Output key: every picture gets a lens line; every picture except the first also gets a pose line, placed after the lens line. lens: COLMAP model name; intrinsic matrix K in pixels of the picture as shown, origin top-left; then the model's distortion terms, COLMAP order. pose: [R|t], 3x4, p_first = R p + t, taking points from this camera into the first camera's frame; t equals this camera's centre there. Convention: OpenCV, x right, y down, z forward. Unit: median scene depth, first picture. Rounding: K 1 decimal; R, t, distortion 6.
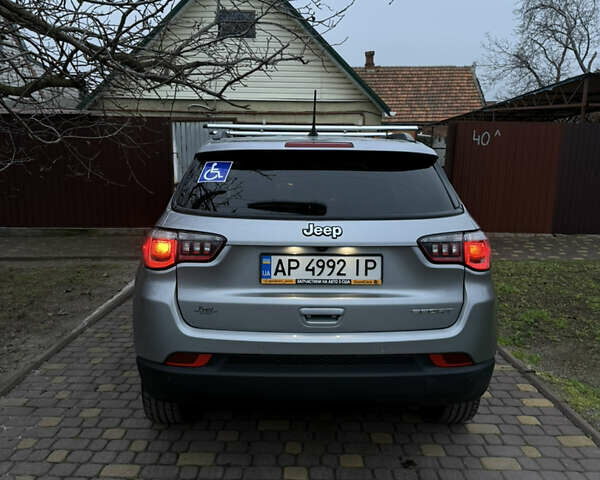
lens RADIAL K [[576.0, 0, 282.9], [0, 576.0, 217.4], [0, 0, 1]] dist [0.098923, -0.177295]
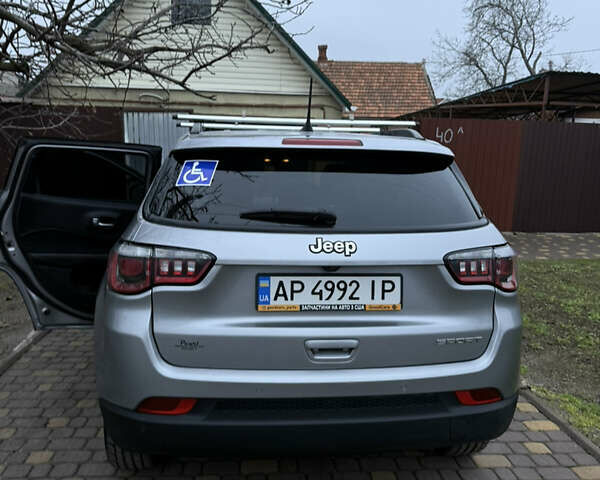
lens RADIAL K [[576.0, 0, 282.9], [0, 576.0, 217.4], [0, 0, 1]] dist [0.098923, -0.177295]
pose [[0.996011, 0.001882, 0.089206, -0.051294], [-0.002860, 0.999937, 0.010827, -0.018439], [-0.089180, -0.011039, 0.995954, 0.121991]]
